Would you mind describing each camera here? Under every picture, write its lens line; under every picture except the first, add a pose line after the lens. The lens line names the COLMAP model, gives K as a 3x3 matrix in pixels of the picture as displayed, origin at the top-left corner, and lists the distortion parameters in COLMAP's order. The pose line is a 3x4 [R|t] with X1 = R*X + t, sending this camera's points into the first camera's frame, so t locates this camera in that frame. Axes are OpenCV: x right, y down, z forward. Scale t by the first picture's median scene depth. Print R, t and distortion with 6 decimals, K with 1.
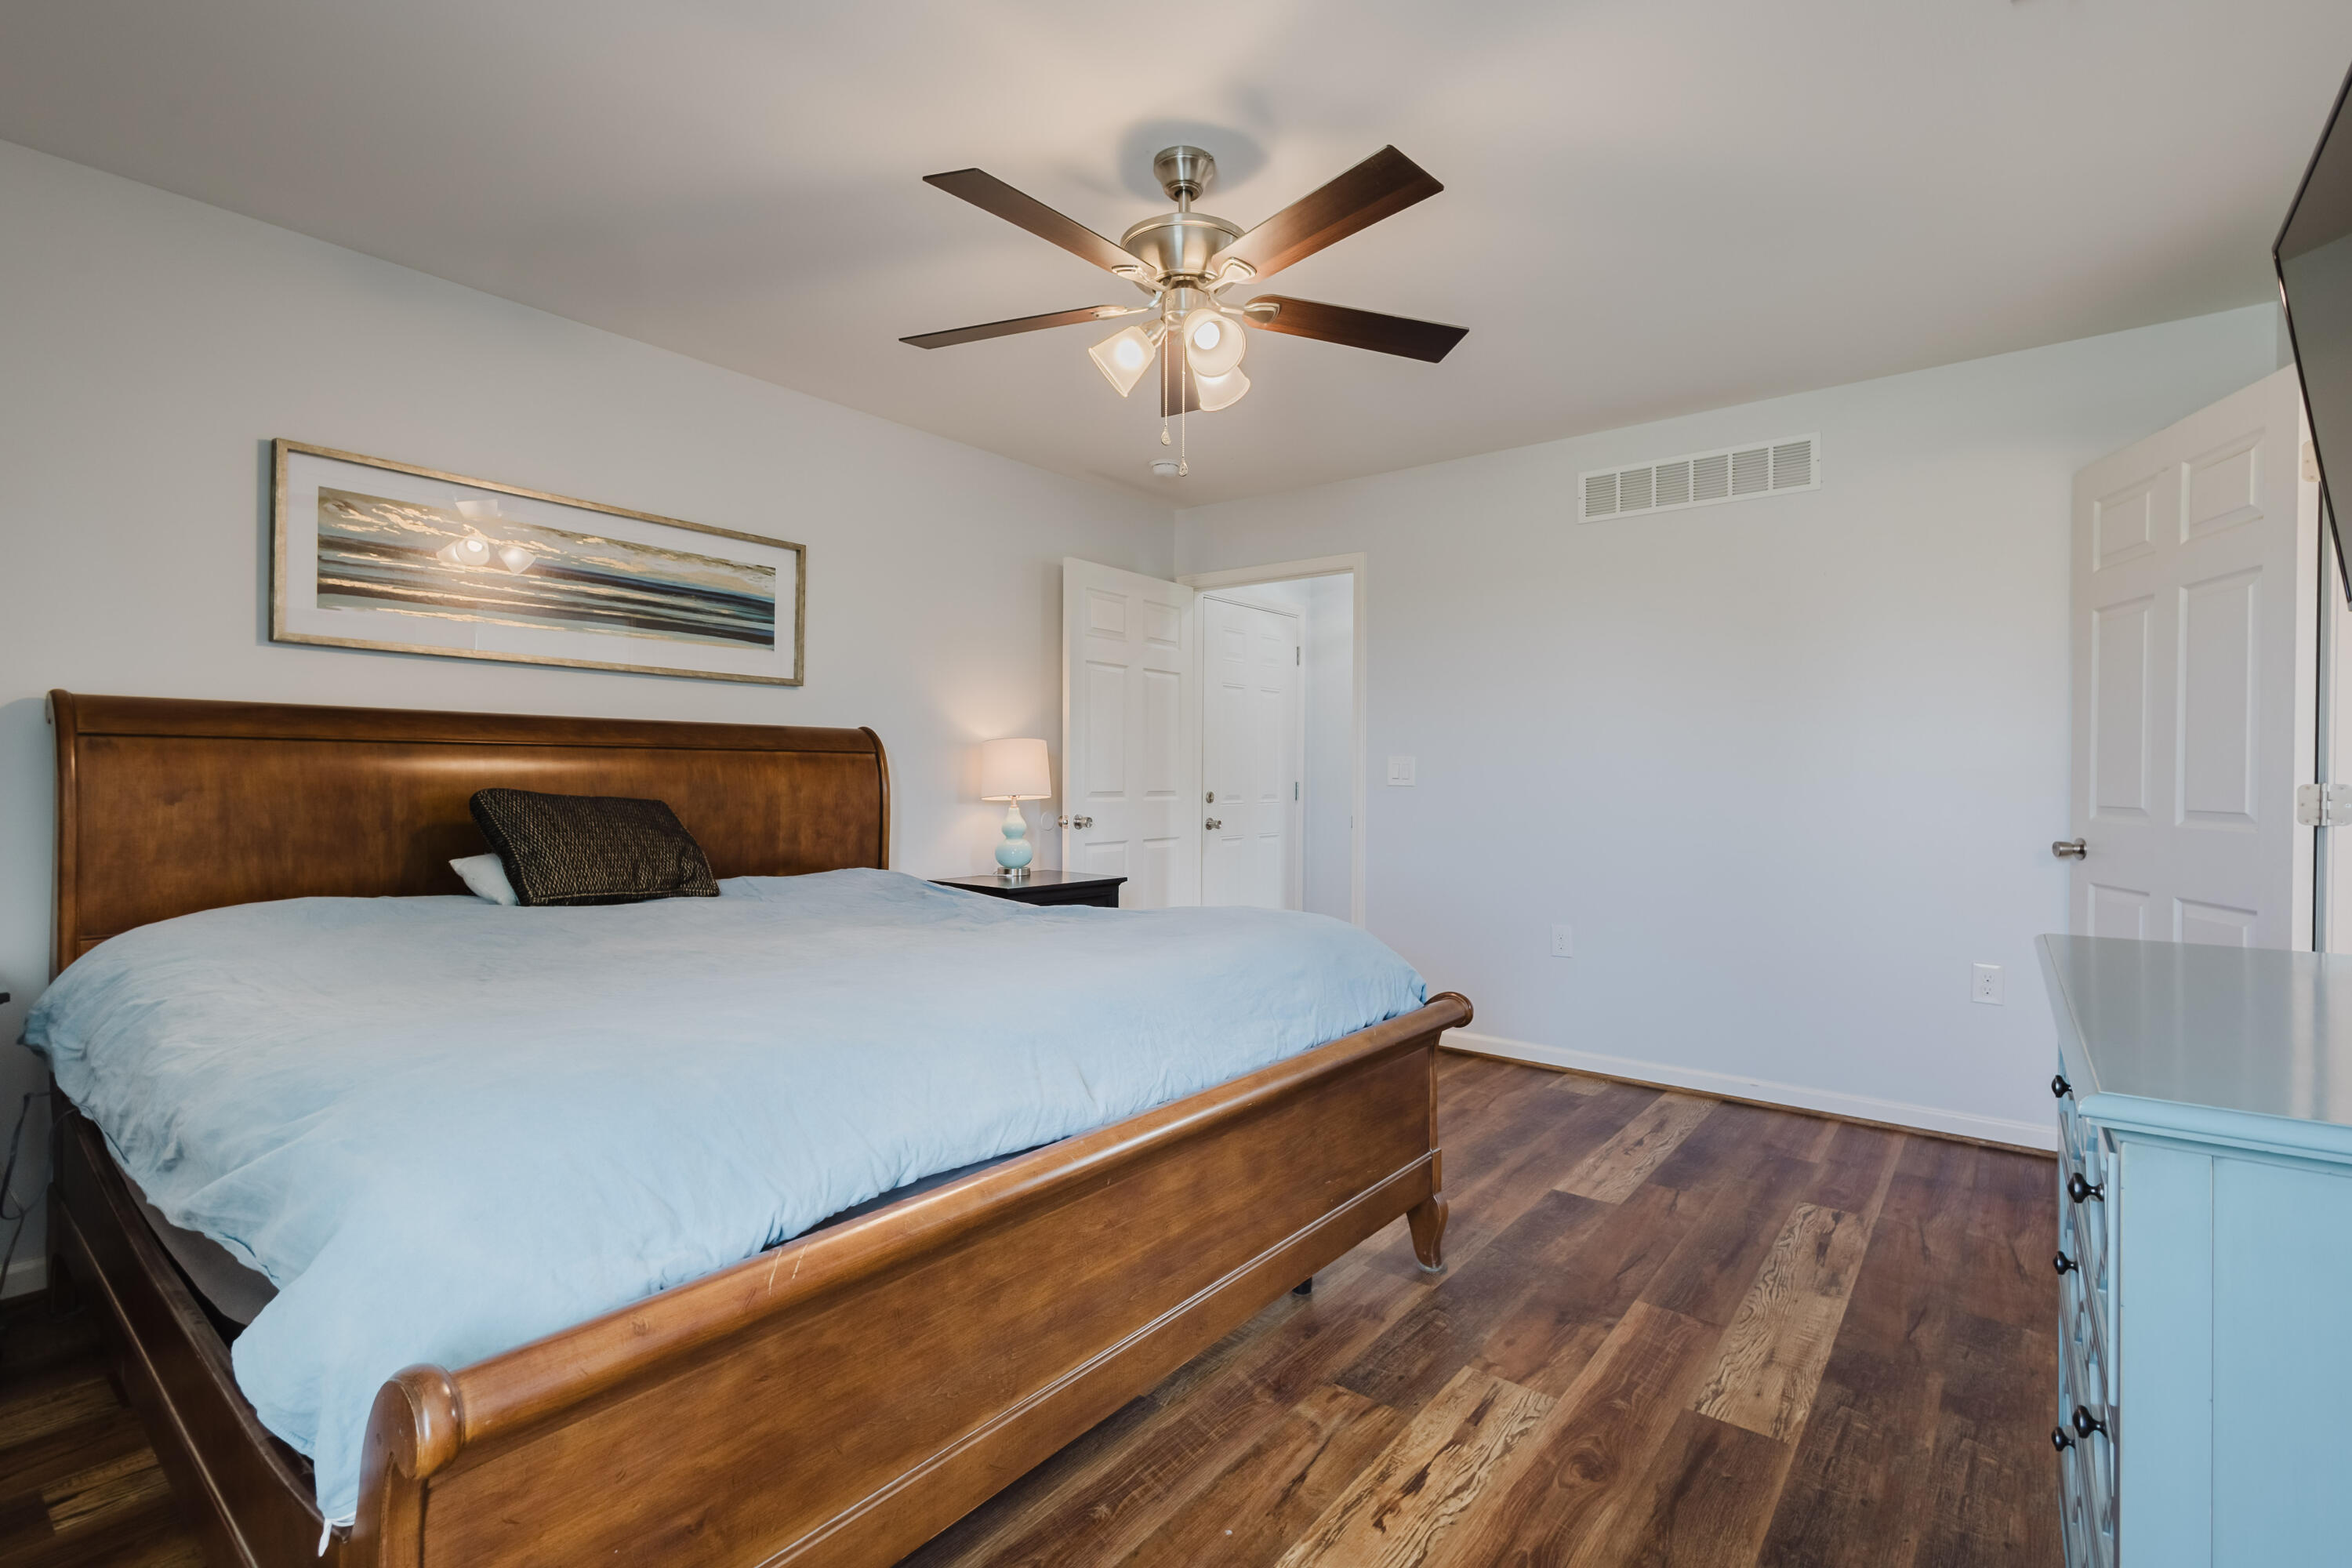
lens RADIAL K [[1080.3, 0, 1173.1], [0, 1080.3, 781.8], [0, 0, 1]] dist [0.000000, -0.000241]
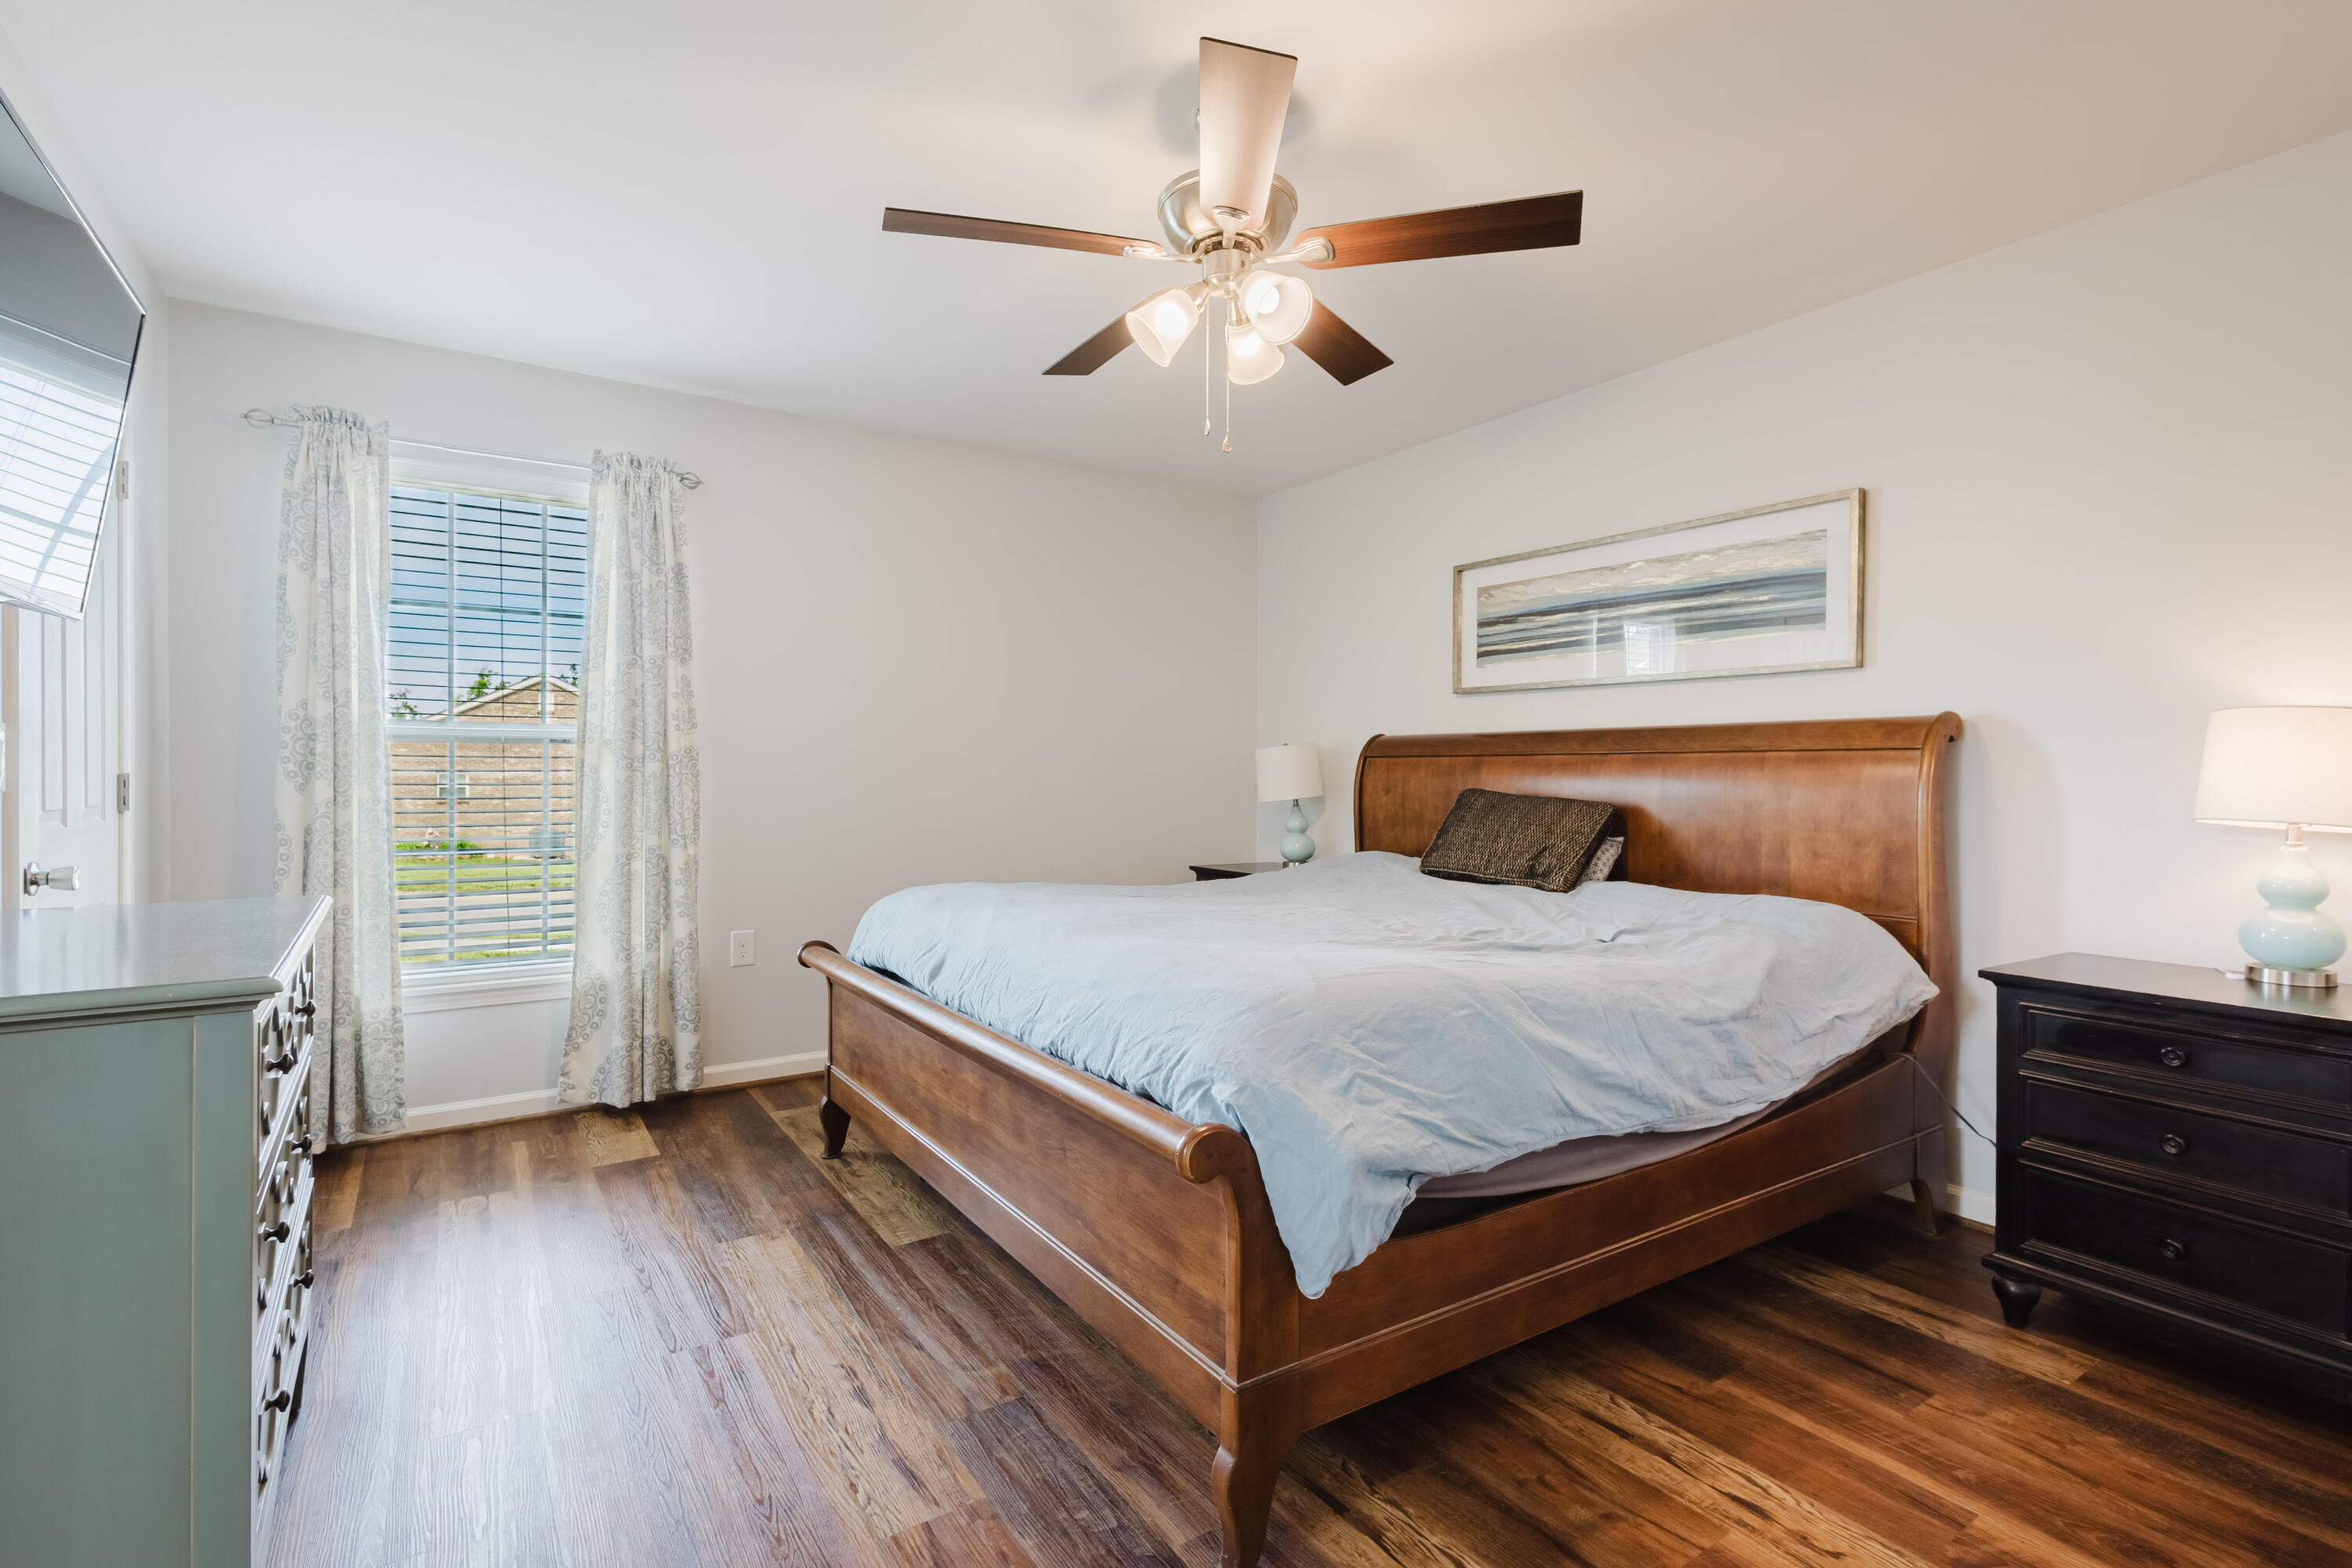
lens RADIAL K [[1080.3, 0, 1173.6], [0, 1080.3, 774.9], [0, 0, 1]] dist [0.000000, -0.000241]
pose [[-0.310169, -0.005734, -0.950664, 0.596904], [-0.013510, 0.999907, -0.001623, -0.002197], [0.950586, 0.012340, -0.310217, 0.821265]]
